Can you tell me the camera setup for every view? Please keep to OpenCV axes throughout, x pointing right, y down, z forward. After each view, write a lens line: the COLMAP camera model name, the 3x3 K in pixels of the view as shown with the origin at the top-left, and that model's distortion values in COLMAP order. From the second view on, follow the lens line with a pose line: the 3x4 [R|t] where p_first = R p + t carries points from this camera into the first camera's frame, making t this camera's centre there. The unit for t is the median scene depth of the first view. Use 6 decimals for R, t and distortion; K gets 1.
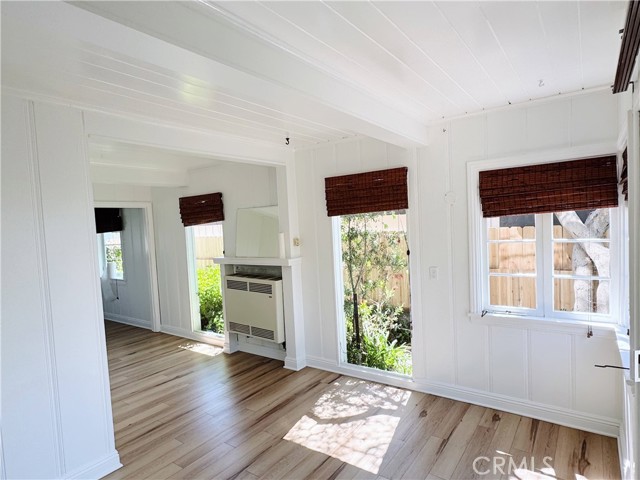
lens RADIAL K [[375.9, 0, 318.3], [0, 375.9, 245.7], [0, 0, 1]] dist [0.004541, 0.002513]
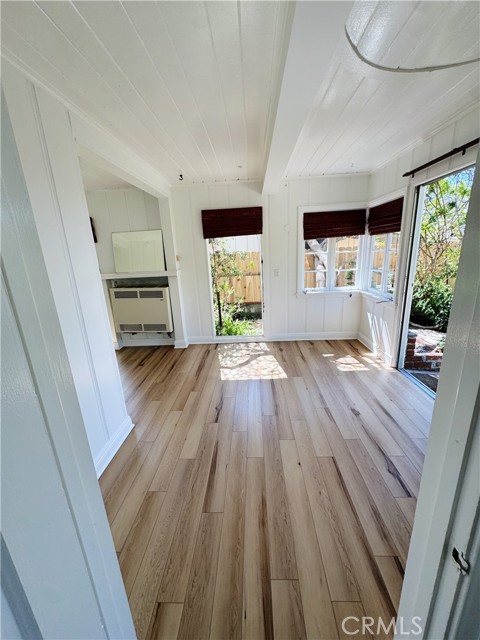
lens RADIAL K [[257.0, 0, 237.0], [0, 257.0, 317.8], [0, 0, 1]] dist [-0.002948, -0.000146]
pose [[0.833573, -0.134309, 0.535833, -0.449797], [0.039962, 0.982113, 0.184003, 0.044337], [-0.550962, -0.131966, 0.824030, 0.088166]]
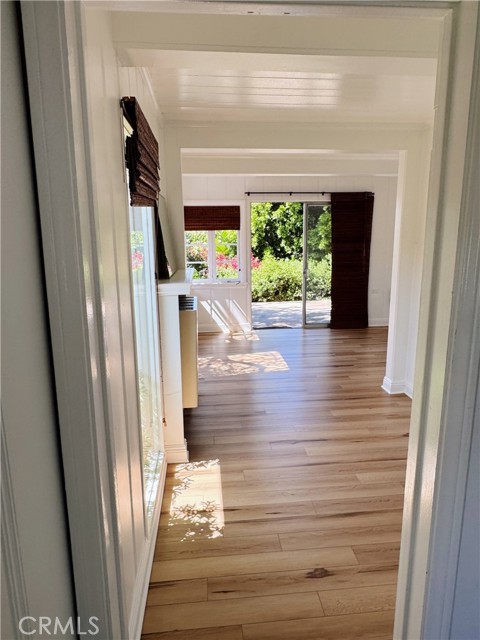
lens RADIAL K [[421.5, 0, 240.9], [0, 421.5, 319.5], [0, 0, 1]] dist [-0.000200, 0.000284]
pose [[-0.658053, -0.110719, 0.744787, -0.987270], [0.064683, 0.977162, 0.202414, -0.062879], [-0.750188, 0.181374, -0.635862, 1.741552]]
